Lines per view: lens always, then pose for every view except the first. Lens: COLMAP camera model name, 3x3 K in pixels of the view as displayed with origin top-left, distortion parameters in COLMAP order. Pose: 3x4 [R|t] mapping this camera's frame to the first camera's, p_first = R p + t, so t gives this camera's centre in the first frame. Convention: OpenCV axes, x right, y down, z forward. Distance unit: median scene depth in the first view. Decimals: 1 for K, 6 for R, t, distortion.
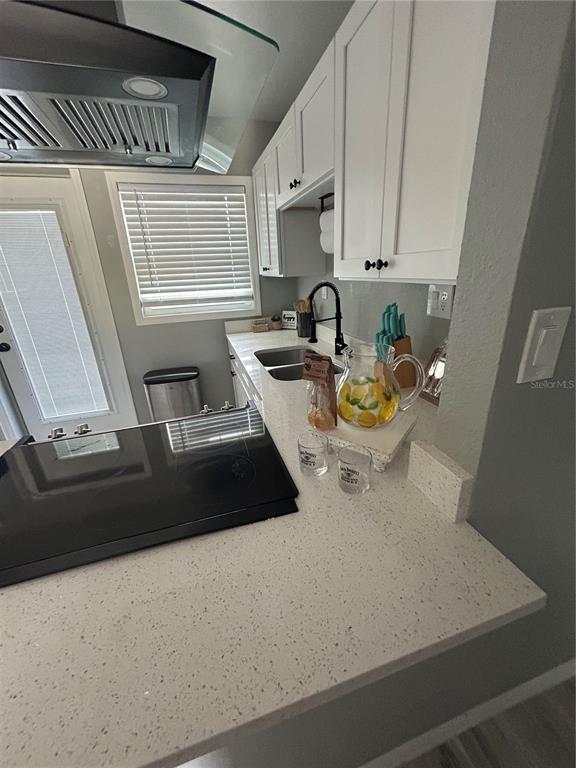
lens RADIAL K [[308.2, 0, 290.3], [0, 308.2, 381.9], [0, 0, 1]] dist [-0.002469, 0.001236]
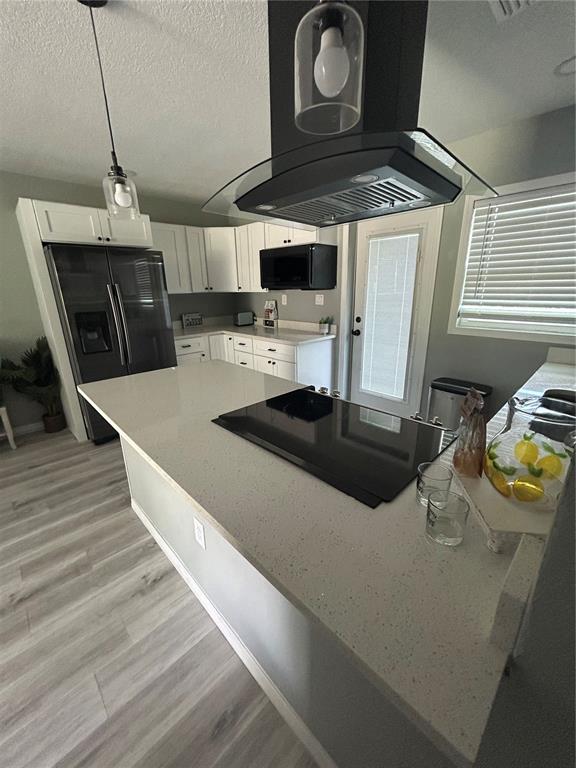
lens RADIAL K [[308.2, 0, 289.8], [0, 308.2, 383.0], [0, 0, 1]] dist [-0.002469, 0.001236]
pose [[0.462287, 0.299531, -0.834609, 0.193117], [-0.308766, 0.936692, 0.165143, -0.030026], [0.831237, 0.181356, 0.525505, 0.017735]]
